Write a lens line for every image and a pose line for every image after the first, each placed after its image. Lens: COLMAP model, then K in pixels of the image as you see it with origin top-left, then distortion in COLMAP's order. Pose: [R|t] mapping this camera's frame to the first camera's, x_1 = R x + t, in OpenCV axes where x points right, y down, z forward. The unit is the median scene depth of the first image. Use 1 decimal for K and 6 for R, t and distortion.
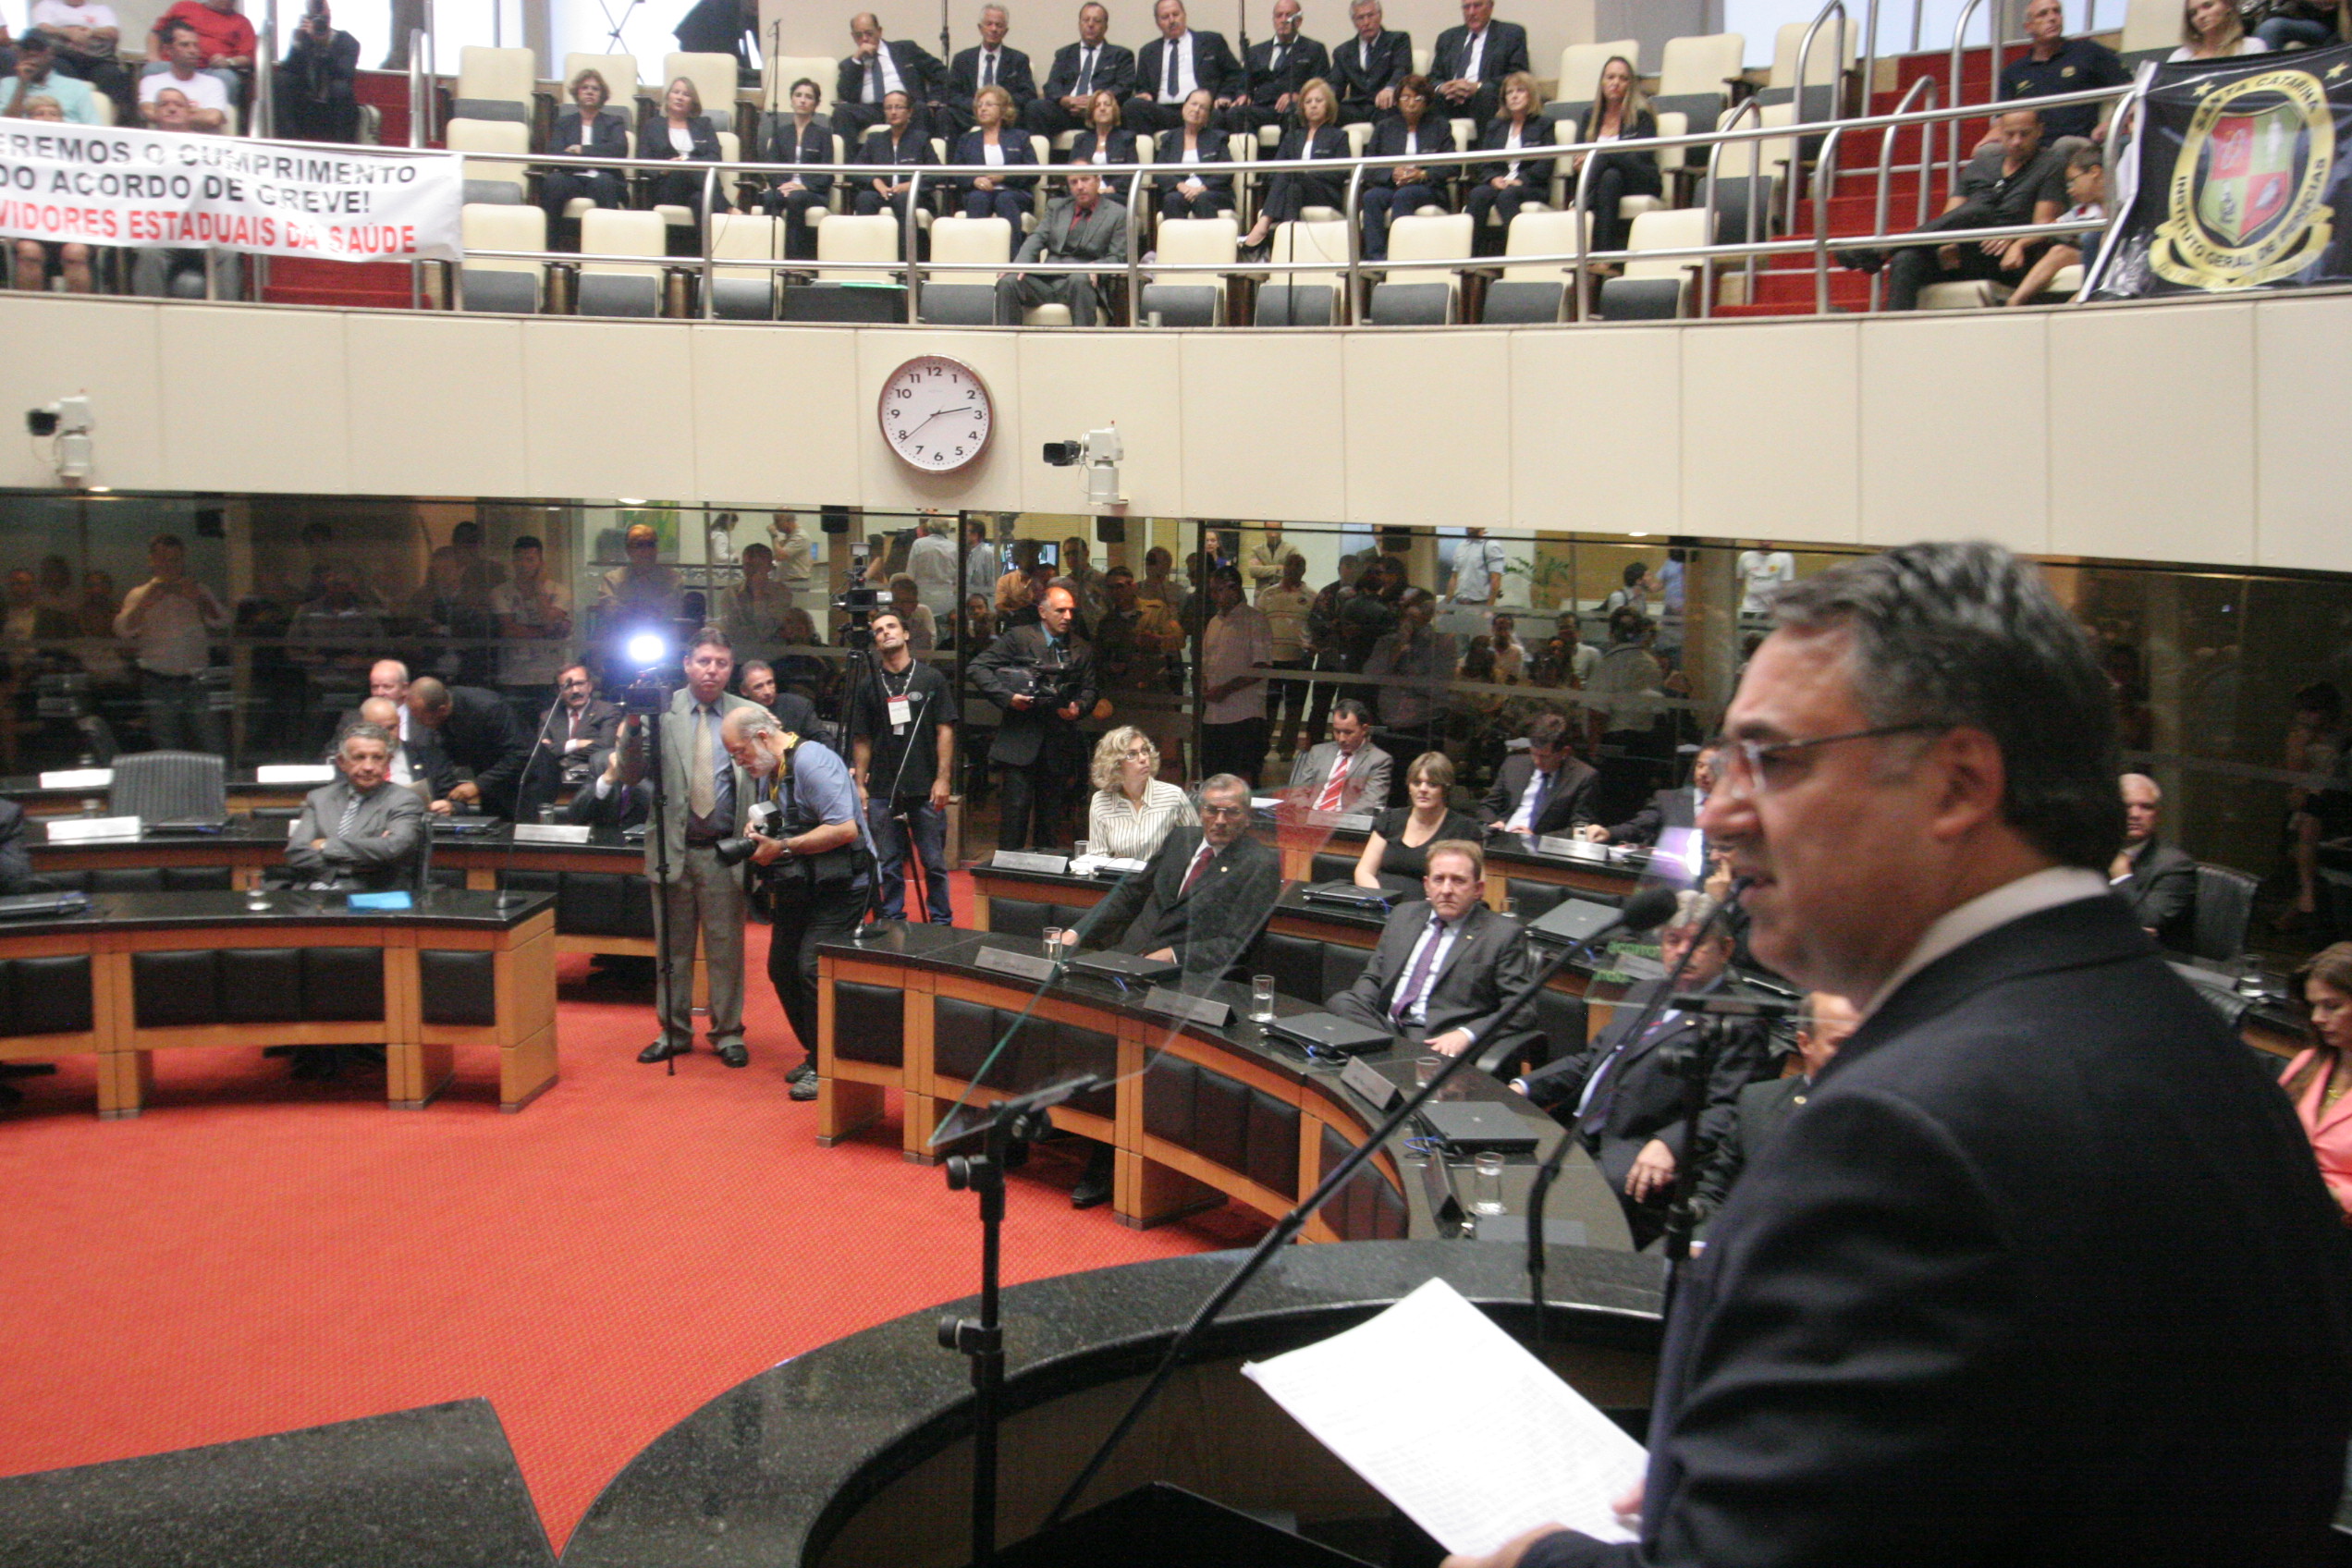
lens RADIAL K [[2242.4, 0, 1174.3], [0, 2242.4, 728.3], [0, 0, 1]] dist [0.000966, 0.074795]
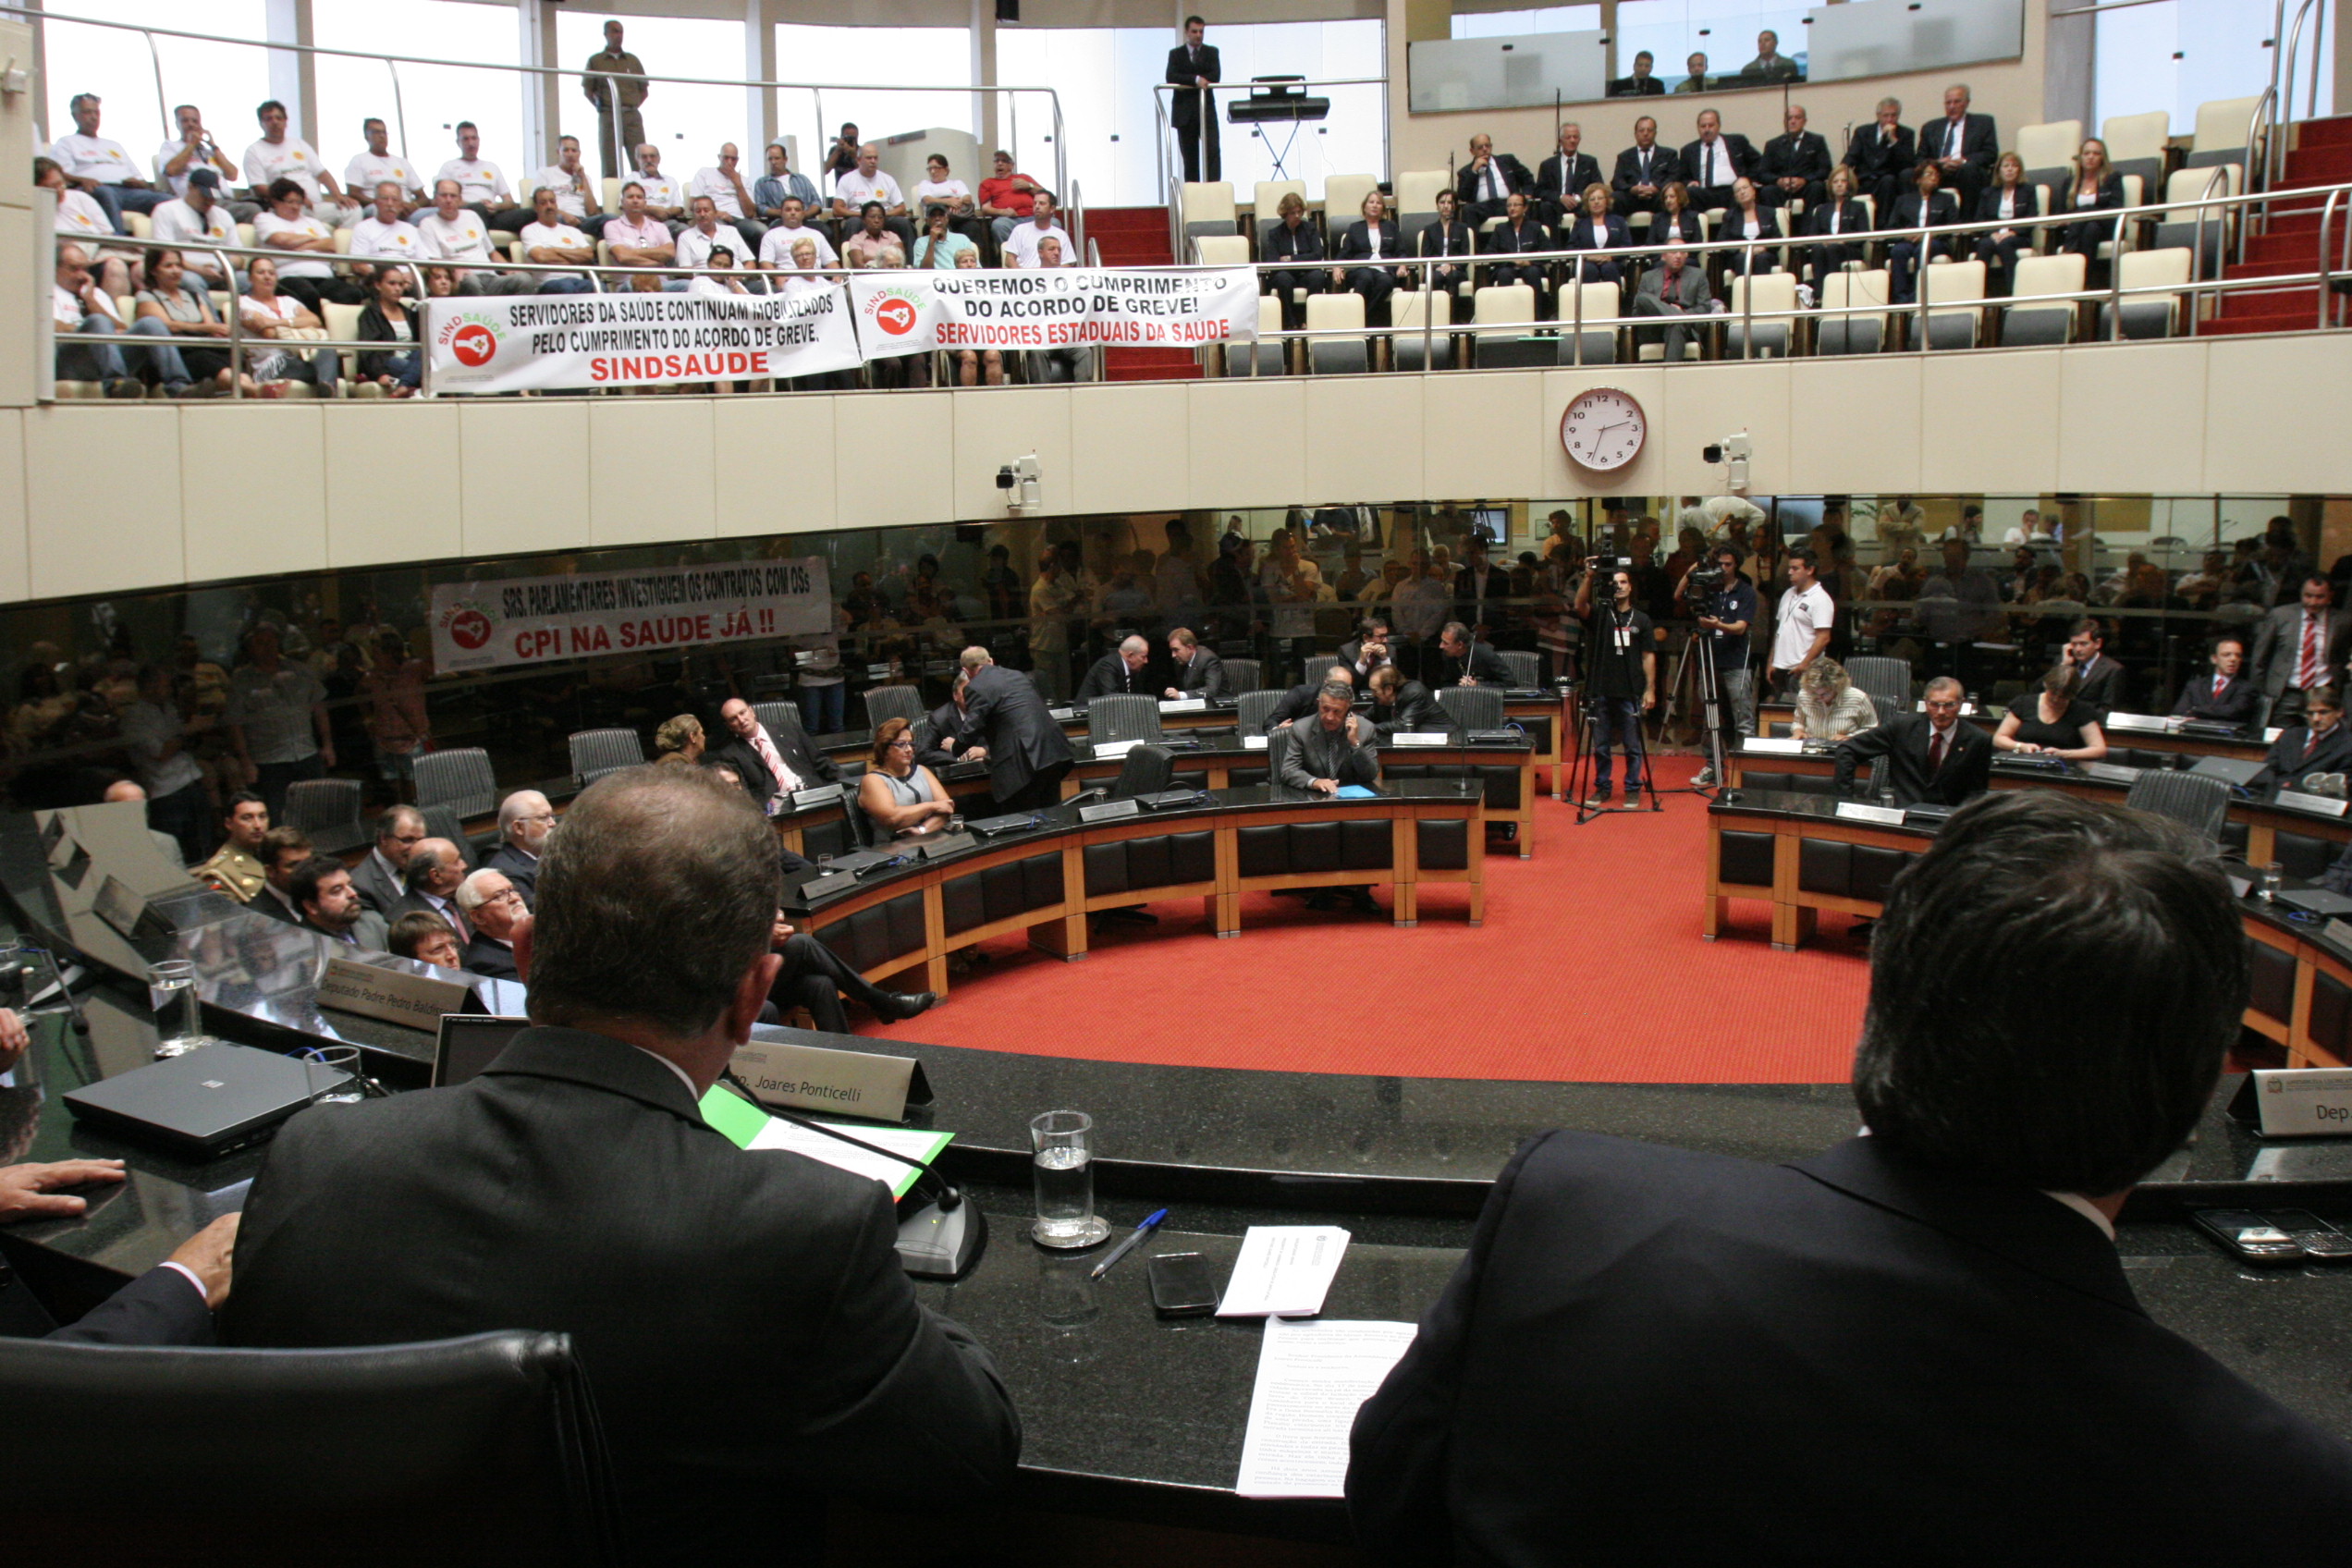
lens RADIAL K [[1736.0, 0, 1176.0], [0, 1736.0, 784.0], [0, 0, 1]] dist [-0.096587, 0.062223]
pose [[0.990656, -0.038090, -0.130957, -0.239263], [0.048270, 0.995980, 0.075463, -0.013937], [0.127556, -0.081080, 0.988512, -0.109332]]
